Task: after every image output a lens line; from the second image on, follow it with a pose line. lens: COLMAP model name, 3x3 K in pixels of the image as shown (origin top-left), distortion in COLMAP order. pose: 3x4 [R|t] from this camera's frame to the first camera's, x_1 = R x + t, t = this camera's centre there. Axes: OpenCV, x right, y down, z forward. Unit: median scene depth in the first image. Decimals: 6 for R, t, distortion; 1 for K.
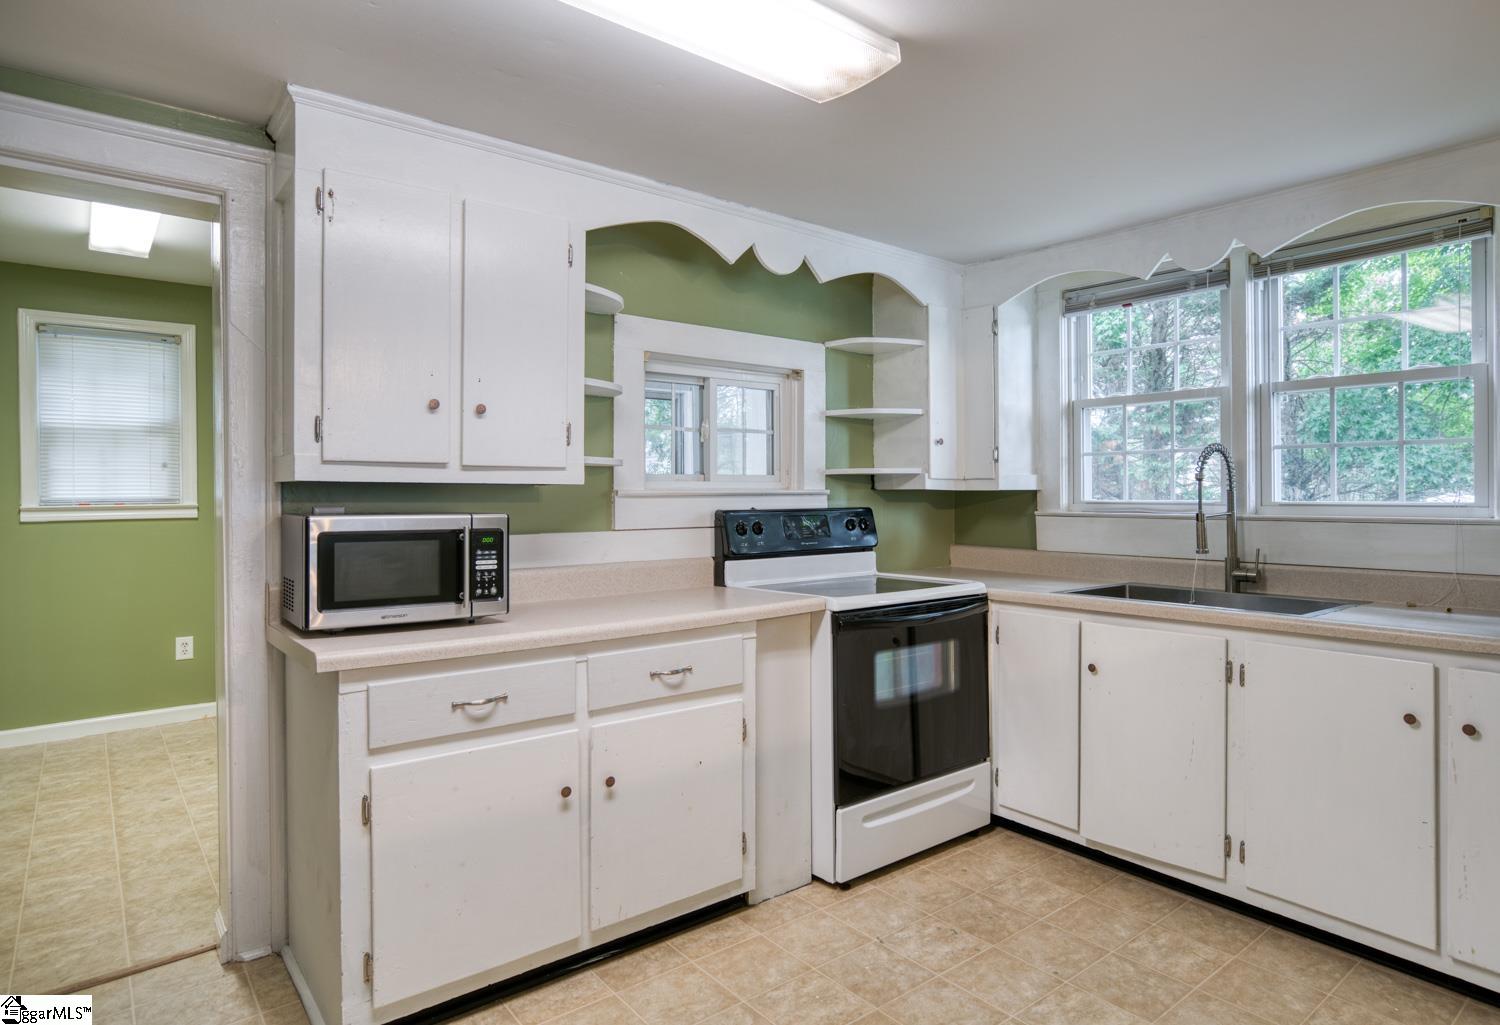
lens RADIAL K [[863.3, 0, 789.8], [0, 863.3, 497.3], [0, 0, 1]] dist [-0.022885, 0.012518]
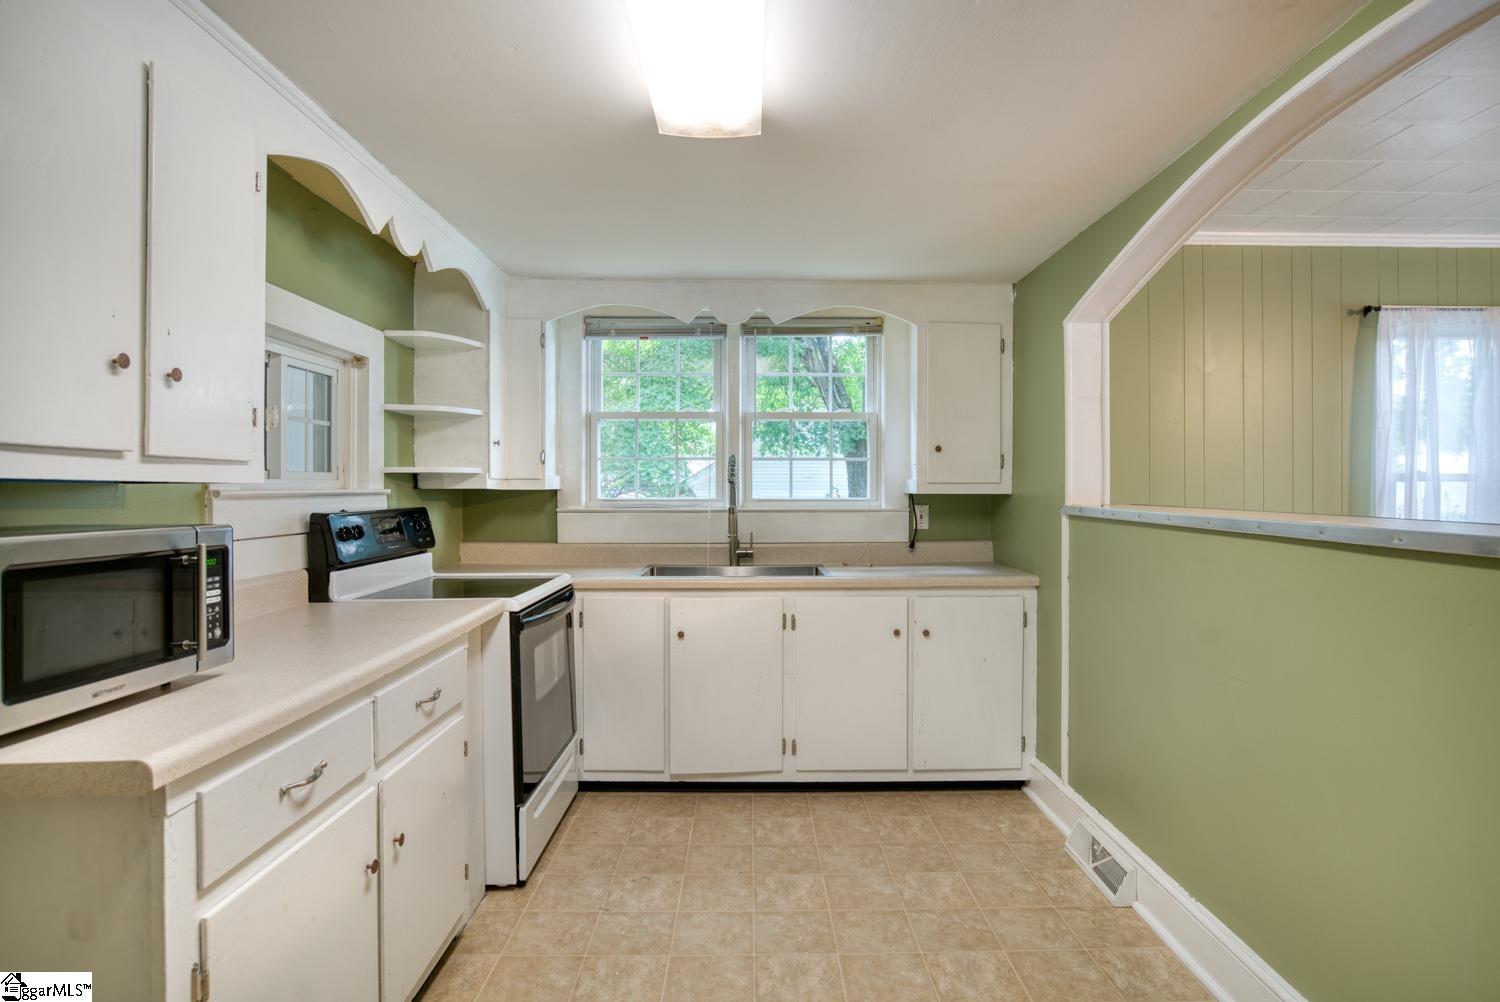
lens RADIAL K [[794.6, 0, 759.1], [0, 794.6, 492.3], [0, 0, 1]] dist [-0.042197, 0.027052]
pose [[0.629794, -0.002474, 0.776758, -0.437443], [0.002913, 0.999995, 0.000823, -0.005630], [-0.776757, 0.001744, 0.629798, 0.186435]]
